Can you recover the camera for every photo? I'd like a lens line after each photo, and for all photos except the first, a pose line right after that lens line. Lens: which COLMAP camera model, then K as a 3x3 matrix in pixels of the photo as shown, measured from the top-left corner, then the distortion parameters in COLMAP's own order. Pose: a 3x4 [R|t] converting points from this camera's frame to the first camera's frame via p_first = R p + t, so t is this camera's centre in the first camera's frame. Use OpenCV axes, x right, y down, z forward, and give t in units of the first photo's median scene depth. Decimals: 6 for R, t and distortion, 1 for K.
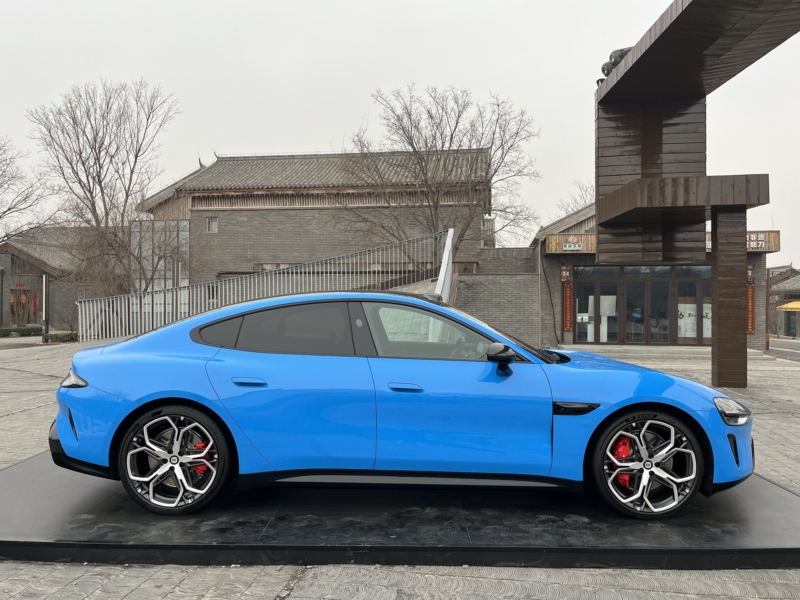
lens RADIAL K [[610.0, 0, 399.1], [0, 610.0, 294.6], [0, 0, 1]] dist [0.018859, -0.003698]
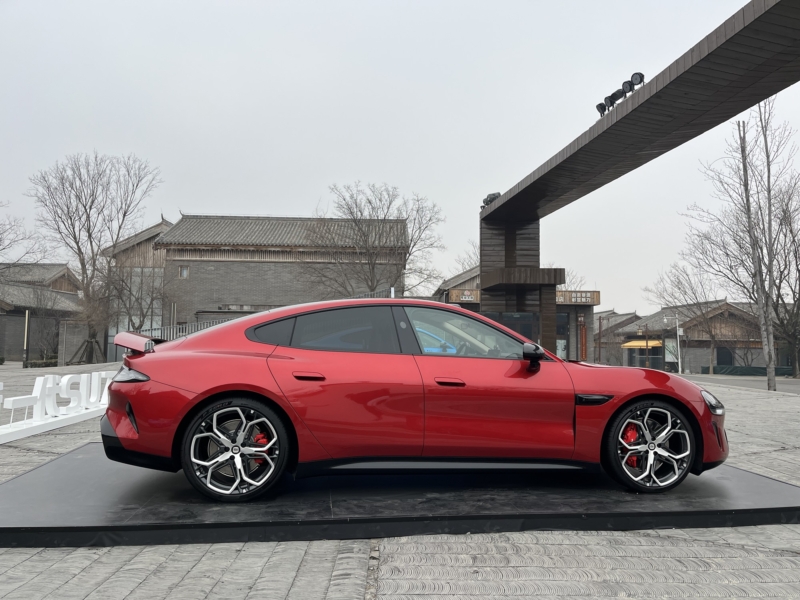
lens RADIAL K [[606.5, 0, 400.0], [0, 606.5, 300.0], [0, 0, 1]] dist [0.027224, -0.004027]
pose [[0.986142, 0.021819, 0.164460, -0.082043], [-0.012609, 0.998304, -0.056841, 0.006663], [-0.165421, 0.053980, 0.984745, -0.292667]]
